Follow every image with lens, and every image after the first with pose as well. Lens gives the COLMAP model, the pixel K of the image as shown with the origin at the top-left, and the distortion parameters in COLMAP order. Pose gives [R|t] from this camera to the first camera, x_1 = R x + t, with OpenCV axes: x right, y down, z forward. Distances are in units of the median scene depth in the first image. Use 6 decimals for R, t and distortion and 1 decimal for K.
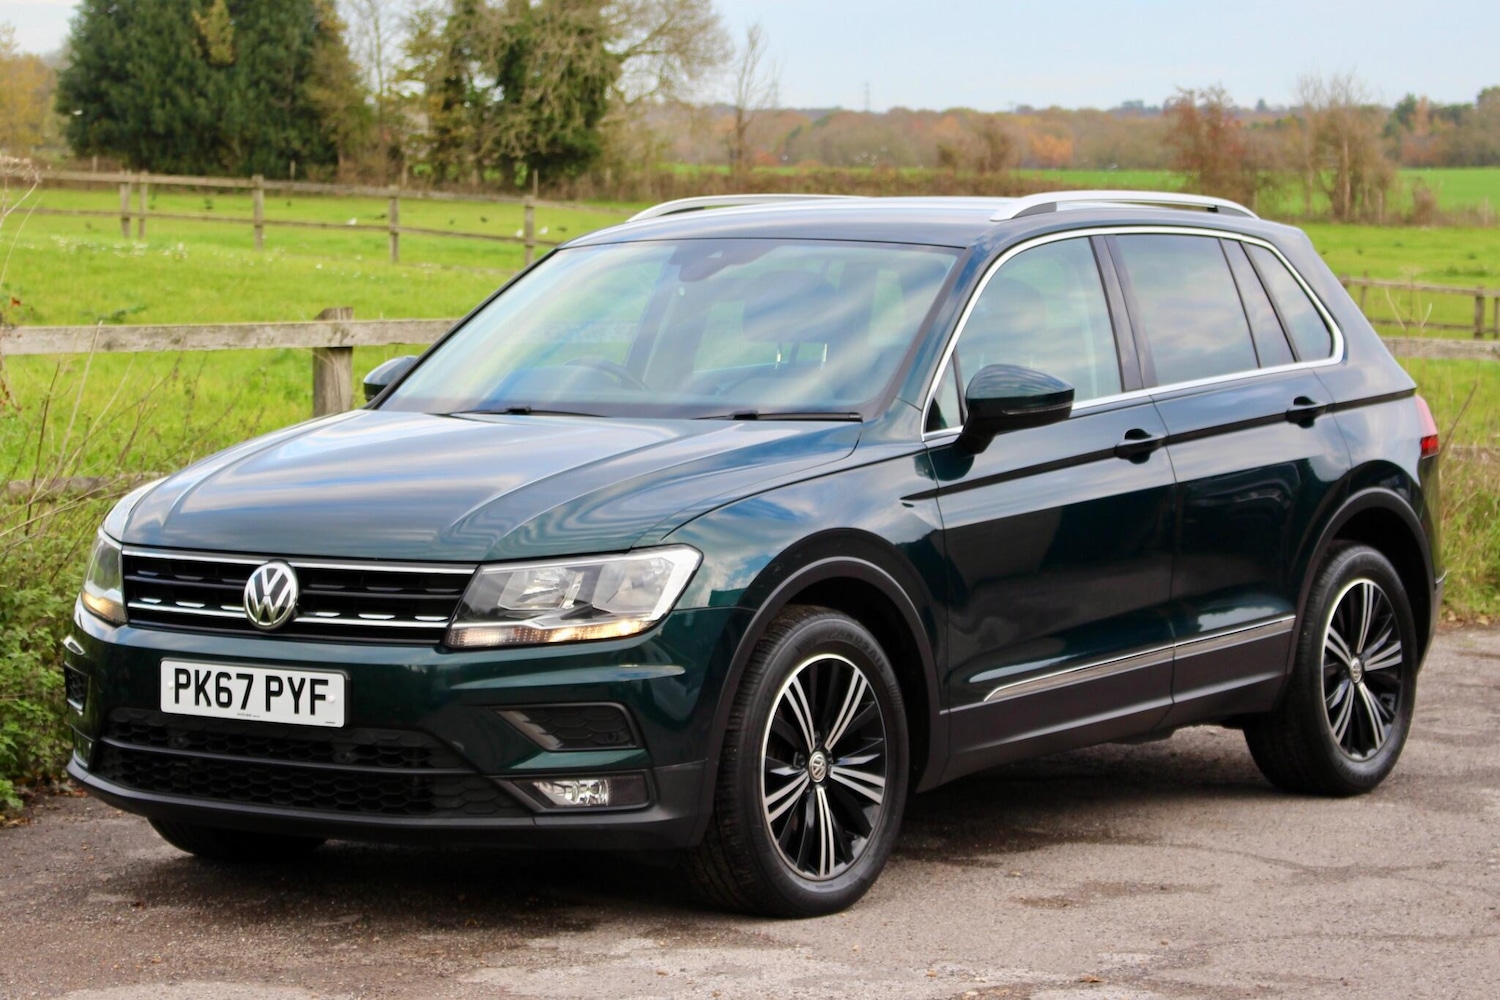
lens RADIAL K [[4035.8, 0, 705.4], [0, 4035.8, 547.6], [0, 0, 1]] dist [0.031063, 0.000000]
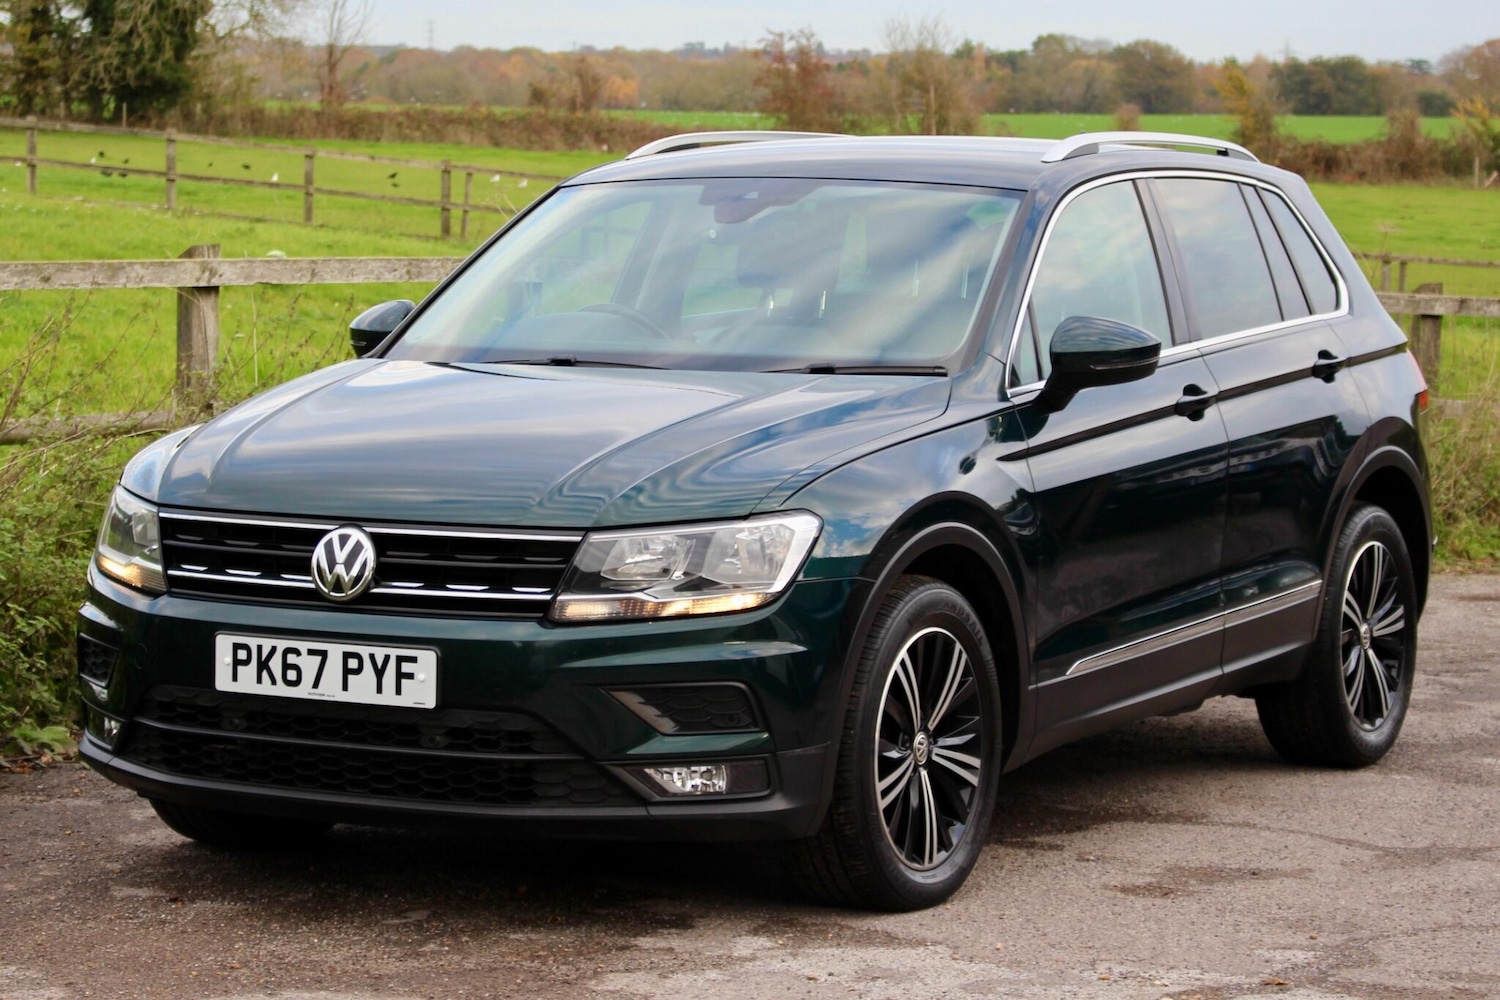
lens RADIAL K [[4035.8, 0, 703.4], [0, 4035.8, 466.2], [0, 0, 1]] dist [0.031063, 0.000000]
pose [[0.994217, 0.004045, 0.107315, -0.120458], [-0.003531, 0.999981, -0.004973, -0.005731], [-0.107333, 0.004566, 0.994213, 0.079666]]
